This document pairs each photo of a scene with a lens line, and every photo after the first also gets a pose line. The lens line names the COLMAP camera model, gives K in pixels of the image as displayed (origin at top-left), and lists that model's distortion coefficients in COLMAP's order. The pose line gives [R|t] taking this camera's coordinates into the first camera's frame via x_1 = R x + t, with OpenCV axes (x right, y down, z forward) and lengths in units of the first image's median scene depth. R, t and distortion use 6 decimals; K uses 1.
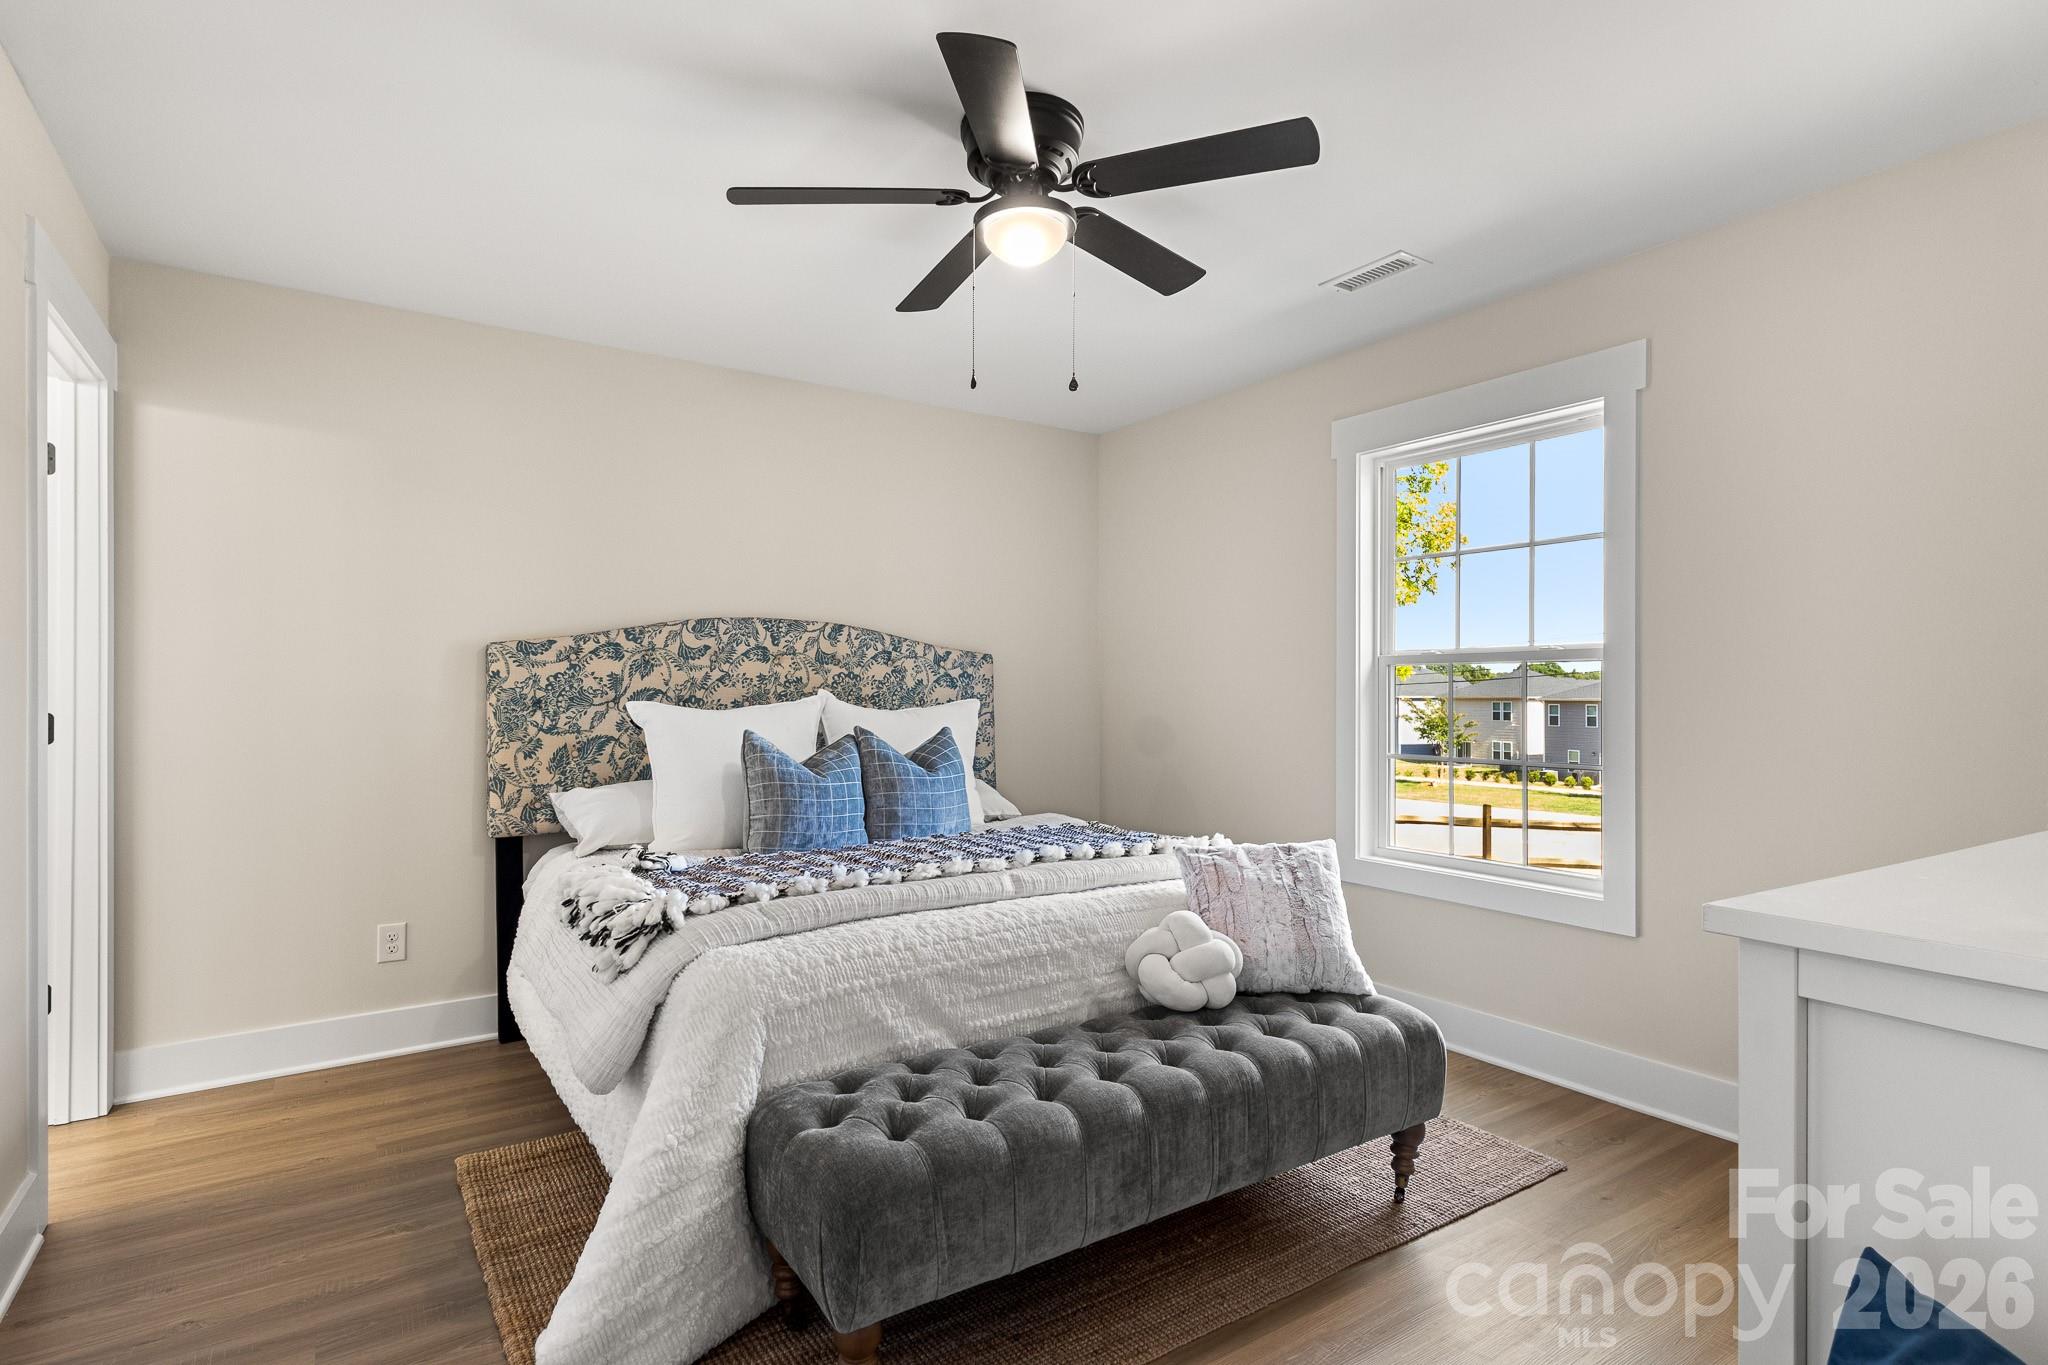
lens RADIAL K [[1045.7, 0, 1024.0], [0, 1045.7, 682.5], [0, 0, 1]] dist [0.000129, -0.000529]
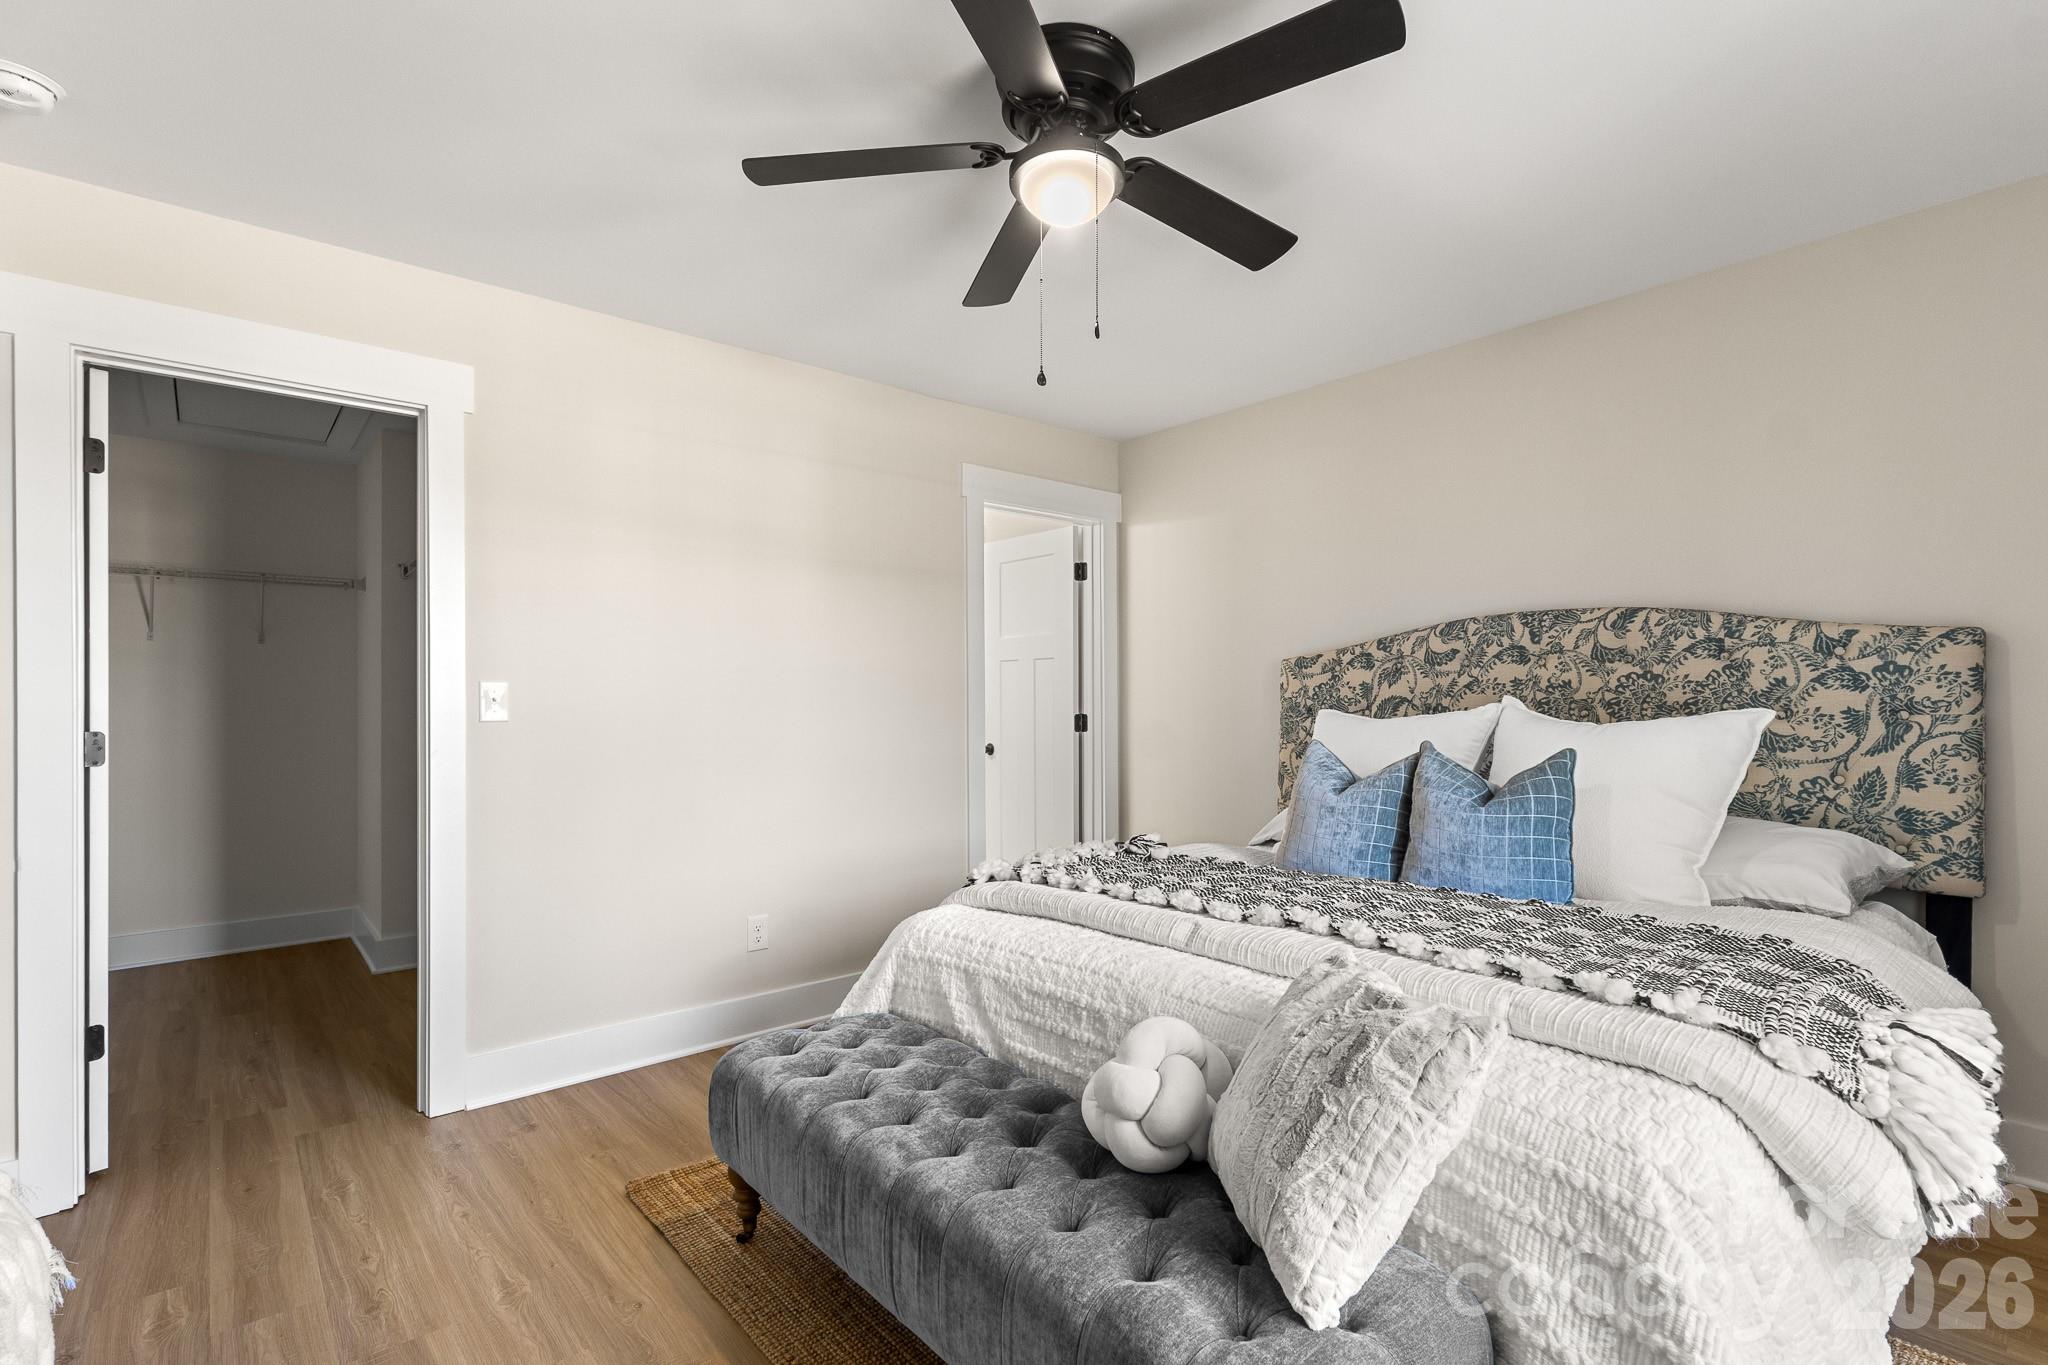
lens RADIAL K [[934.1, 0, 1029.0], [0, 934.1, 699.8], [0, 0, 1]] dist [-0.001227, -0.000083]
pose [[0.122129, -0.005967, -0.992496, 0.459286], [0.014482, 0.999886, -0.004229, 0.007094], [0.992409, -0.013857, 0.122202, 0.516859]]
